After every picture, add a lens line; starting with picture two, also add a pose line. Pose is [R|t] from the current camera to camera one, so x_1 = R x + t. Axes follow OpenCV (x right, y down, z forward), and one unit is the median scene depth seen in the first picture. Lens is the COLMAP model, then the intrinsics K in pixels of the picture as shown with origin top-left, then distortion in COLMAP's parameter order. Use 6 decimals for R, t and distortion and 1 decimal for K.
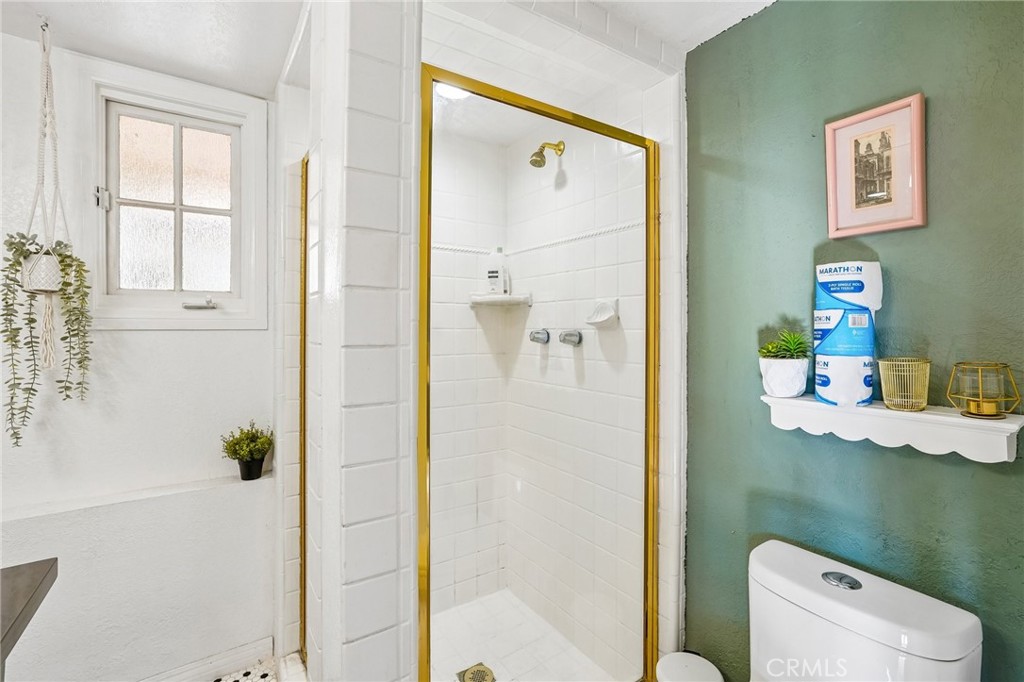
lens RADIAL K [[478.7, 0, 511.9], [0, 478.7, 332.7], [0, 0, 1]] dist [-0.073817, 0.030275]
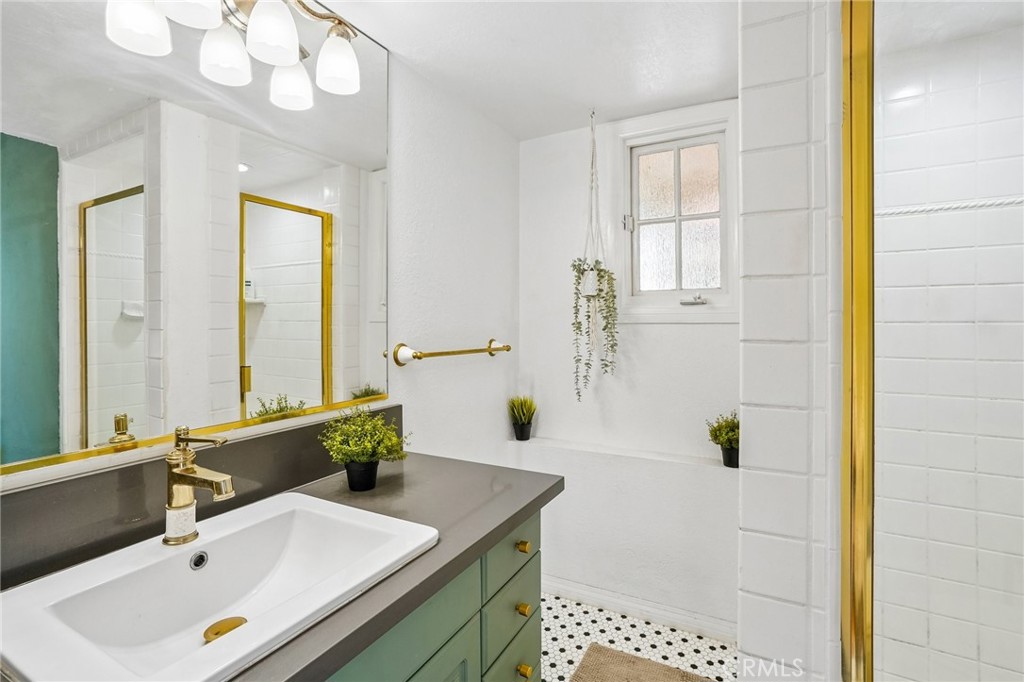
lens RADIAL K [[486.2, 0, 509.6], [0, 486.2, 326.7], [0, 0, 1]] dist [-0.090611, 0.032408]
pose [[0.408780, 0.006844, -0.912607, 0.249573], [-0.007367, 0.999964, 0.004200, 0.000682], [0.912603, 0.005006, 0.408816, 0.138866]]
